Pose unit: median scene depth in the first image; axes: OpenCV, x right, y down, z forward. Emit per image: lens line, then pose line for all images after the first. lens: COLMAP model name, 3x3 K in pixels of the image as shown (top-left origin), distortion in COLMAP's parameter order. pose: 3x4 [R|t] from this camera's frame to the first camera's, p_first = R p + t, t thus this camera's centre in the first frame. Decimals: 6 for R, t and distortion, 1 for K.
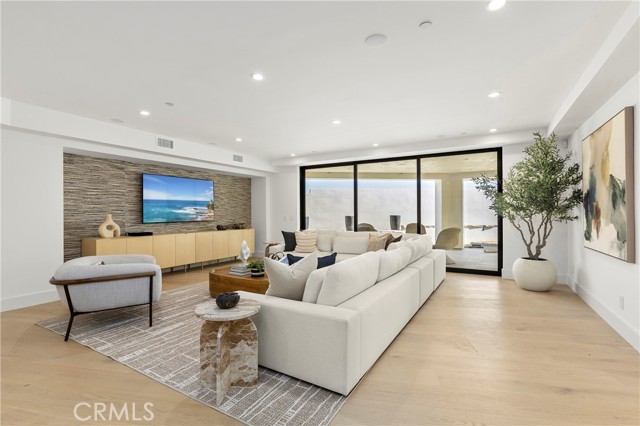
lens RADIAL K [[298.3, 0, 324.6], [0, 298.3, 216.5], [0, 0, 1]] dist [-0.009594, 0.003647]
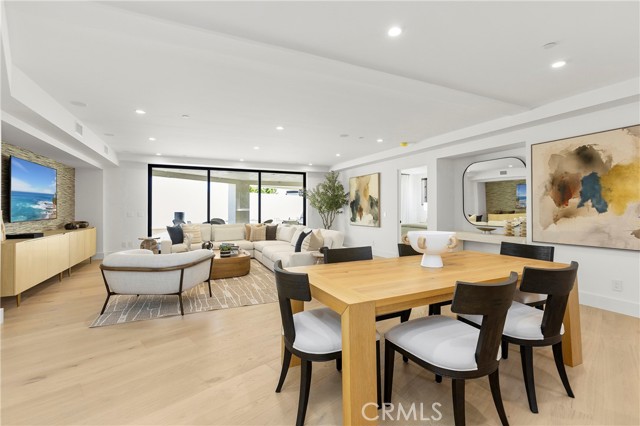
lens RADIAL K [[298.3, 0, 323.4], [0, 298.3, 207.0], [0, 0, 1]] dist [-0.009594, 0.003647]
pose [[0.565052, 0.010524, 0.824988, -0.781811], [0.008423, 0.999793, -0.018522, 0.004421], [-0.825012, 0.017415, 0.564847, -0.081940]]
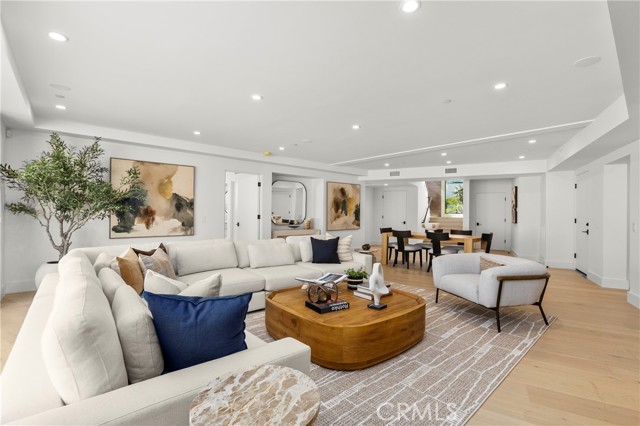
lens RADIAL K [[298.3, 0, 318.1], [0, 298.3, 216.4], [0, 0, 1]] dist [-0.009594, 0.003647]
pose [[-0.948806, -0.000438, 0.315860, -0.280500], [0.003467, 0.999924, 0.011802, -0.006316], [-0.315841, 0.012293, -0.948733, 1.368601]]
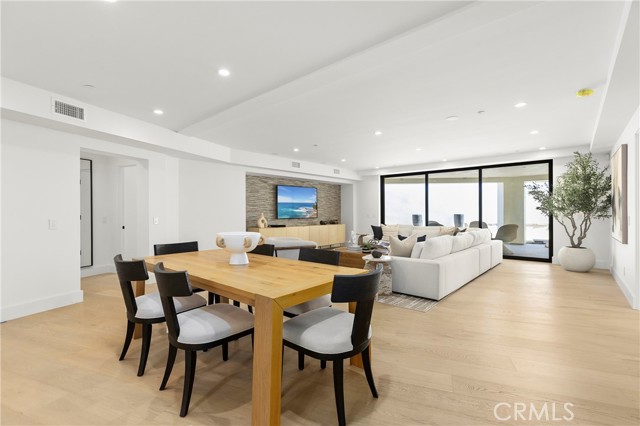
lens RADIAL K [[298.3, 0, 319.9], [0, 298.3, 215.6], [0, 0, 1]] dist [-0.009594, 0.003647]
pose [[0.980367, 0.003239, -0.197156, -0.113087], [-0.003135, 0.999995, 0.000837, 0.004724], [0.197158, -0.000202, 0.980372, -0.407305]]
